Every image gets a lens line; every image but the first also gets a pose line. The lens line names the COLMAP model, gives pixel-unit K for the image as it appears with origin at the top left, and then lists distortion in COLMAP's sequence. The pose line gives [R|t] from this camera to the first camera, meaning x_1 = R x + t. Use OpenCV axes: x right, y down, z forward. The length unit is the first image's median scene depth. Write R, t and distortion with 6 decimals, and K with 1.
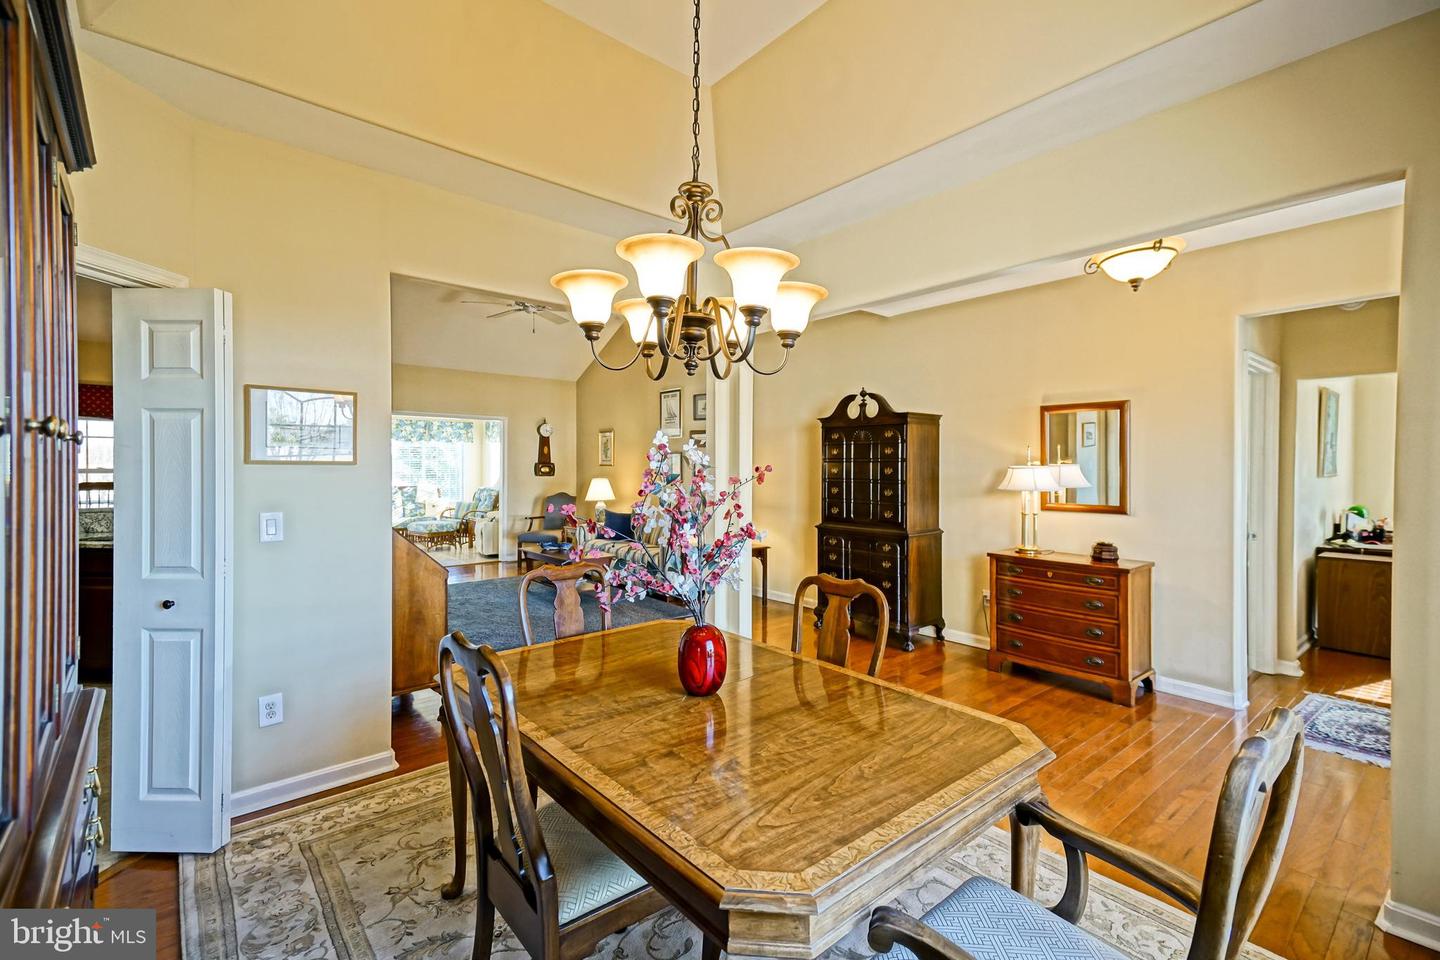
lens RADIAL K [[639.5, 0, 712.6], [0, 639.5, 476.2], [0, 0, 1]] dist [0.040304, -0.000201]
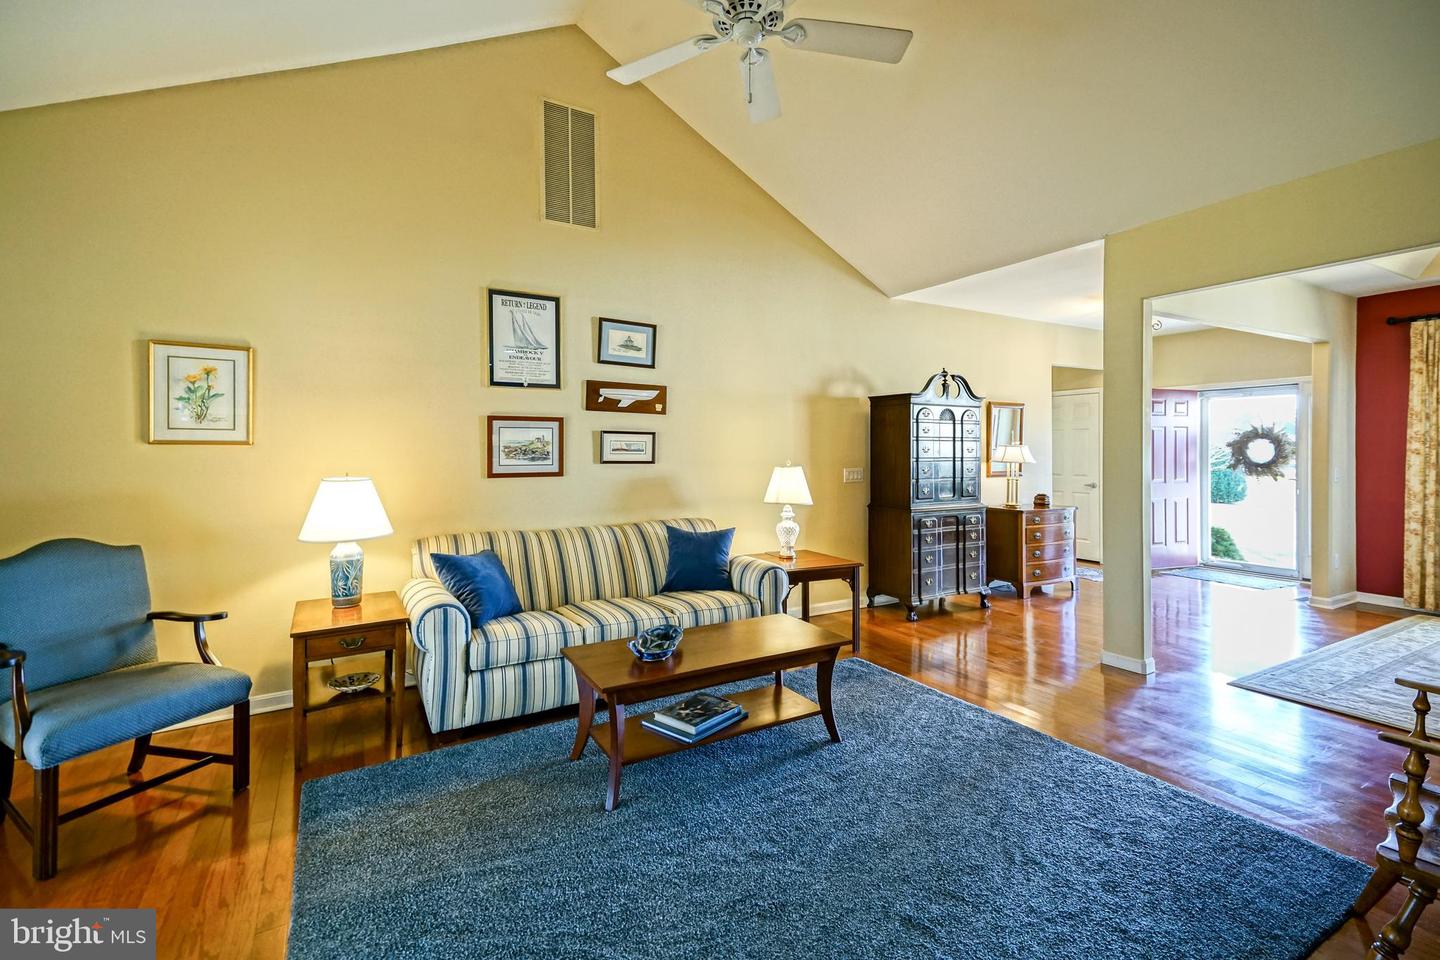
lens RADIAL K [[640.0, 0, 722.0], [0, 640.0, 455.6], [0, 0, 1]] dist [0.036378, -0.000118]
pose [[0.160828, -0.012181, 0.986907, -0.443611], [0.016701, 0.999814, 0.009618, -0.007998], [-0.986841, 0.014936, 0.161002, 0.631141]]
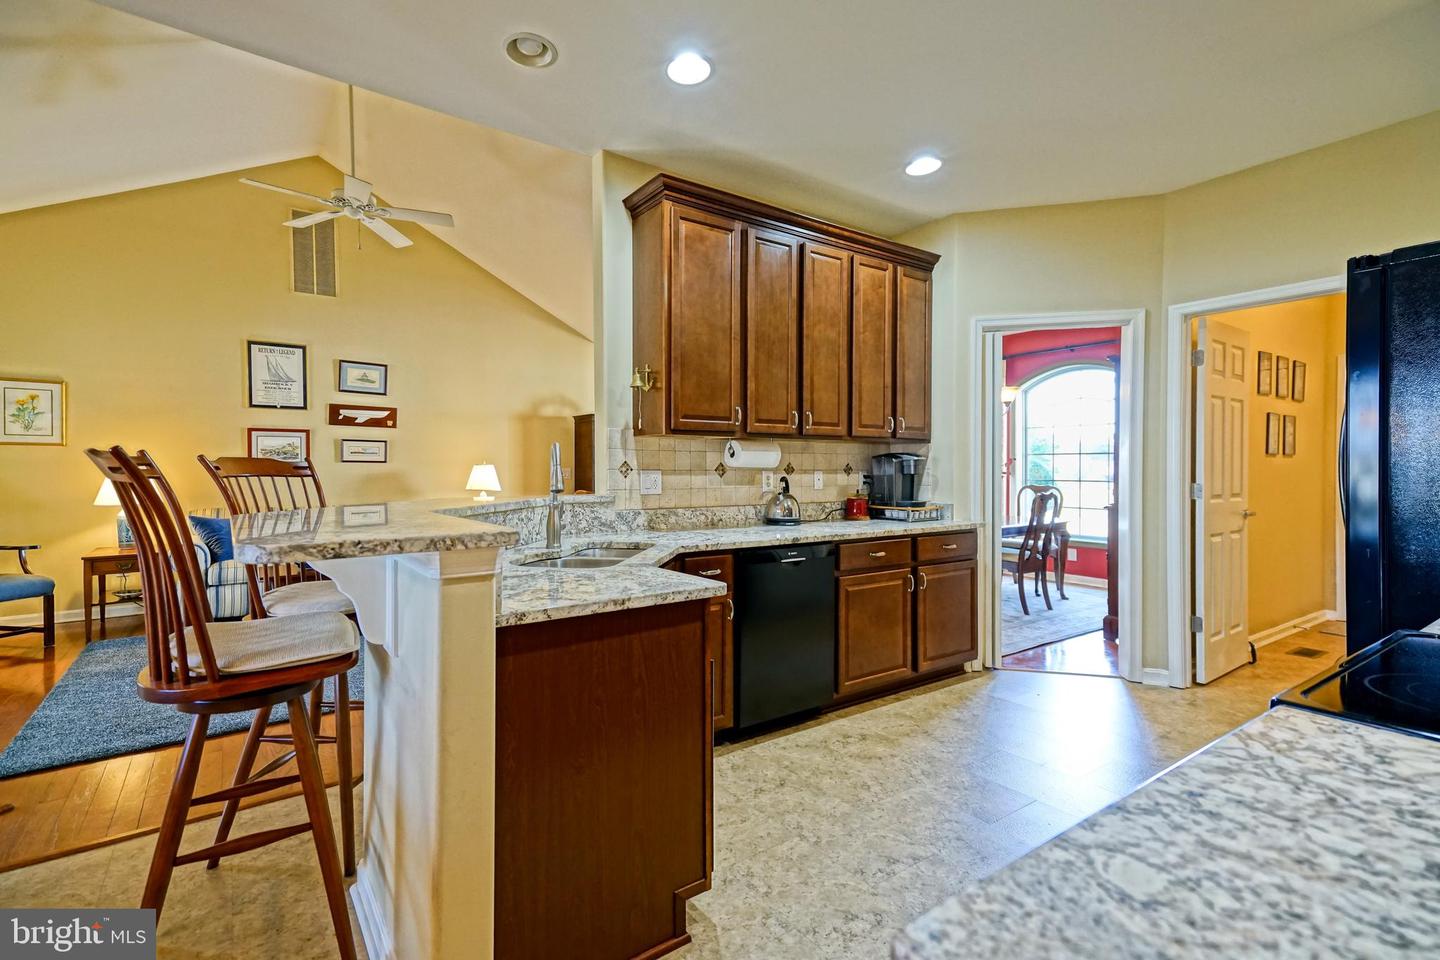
lens RADIAL K [[667.4, 0, 687.1], [0, 667.4, 471.7], [0, 0, 1]] dist [0.047494, 0.000023]
pose [[0.102910, -0.007003, 0.994666, -0.643151], [0.016675, 0.999847, 0.005314, 0.011443], [-0.994551, 0.016039, 0.103011, 0.380537]]
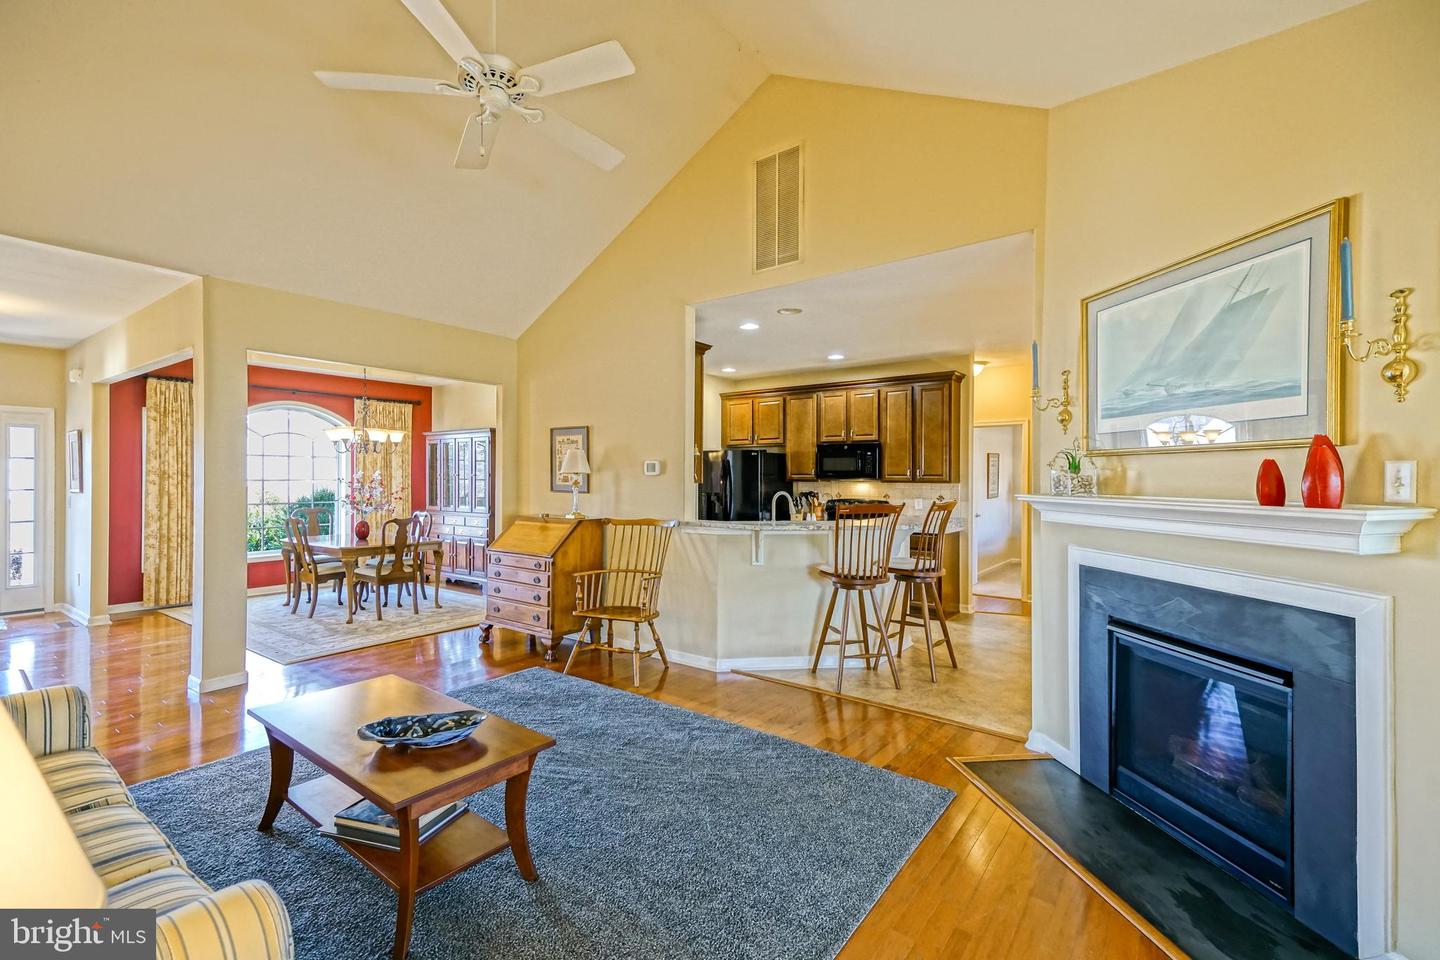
lens RADIAL K [[639.5, 0, 712.6], [0, 639.5, 476.2], [0, 0, 1]] dist [0.040304, -0.000201]
pose [[-0.975537, -0.007002, -0.219725, -0.220714], [-0.010000, 0.999871, 0.012535, -0.017465], [0.219609, 0.014425, -0.975481, 0.956617]]
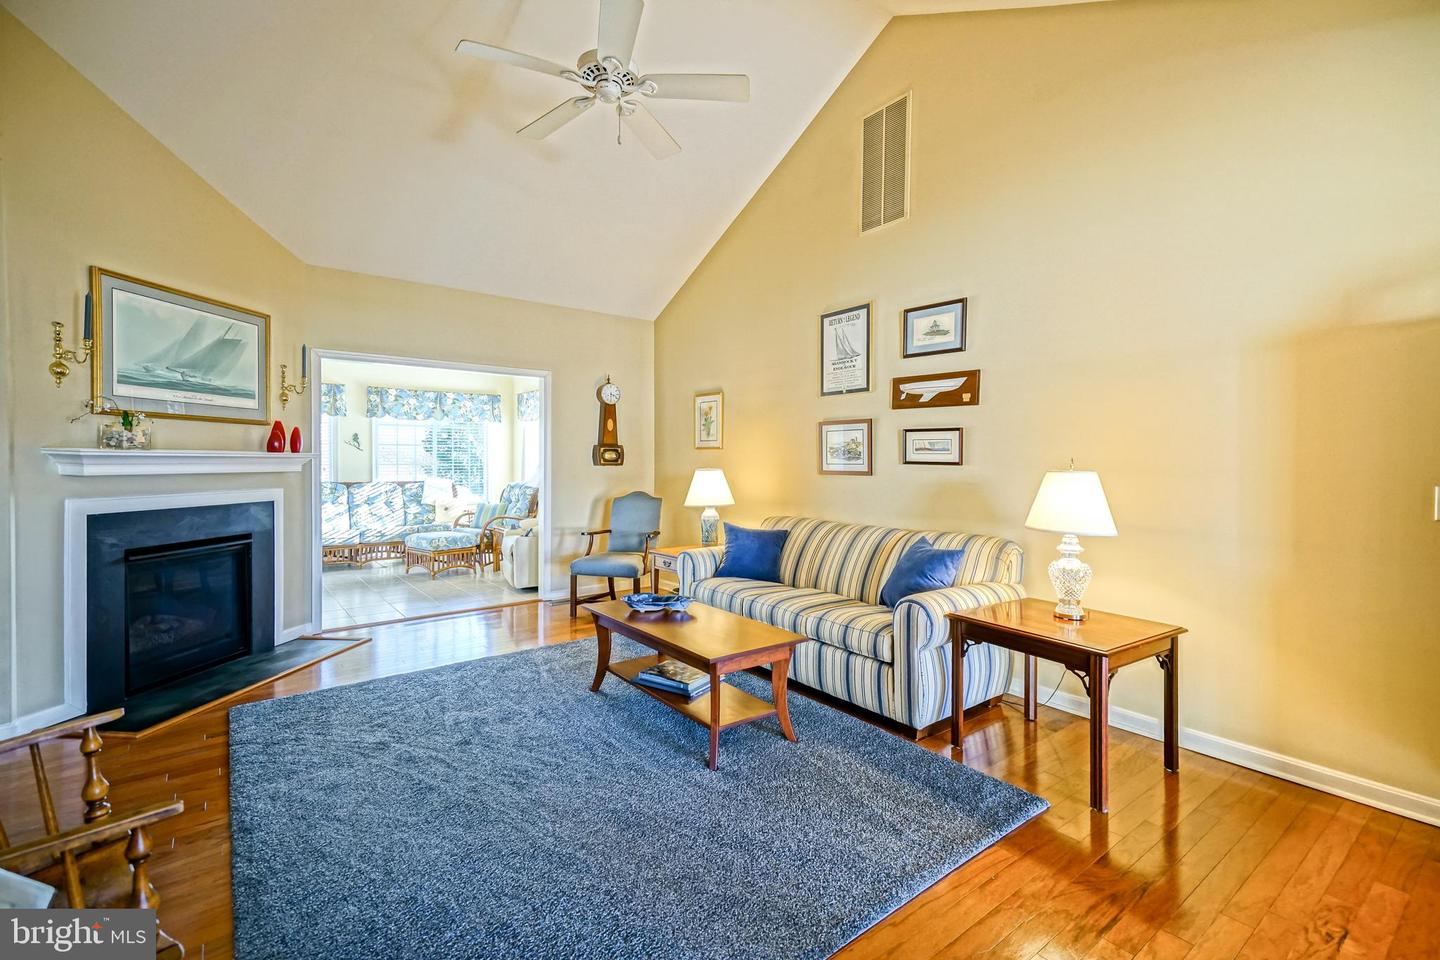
lens RADIAL K [[643.1, 0, 722.8], [0, 643.1, 475.1], [0, 0, 1]] dist [0.039394, 0.000266]
pose [[0.999479, 0.000248, -0.032278, -0.126207], [-0.000045, 0.999980, 0.006280, 0.005122], [0.032279, -0.006275, 0.999459, 0.357405]]
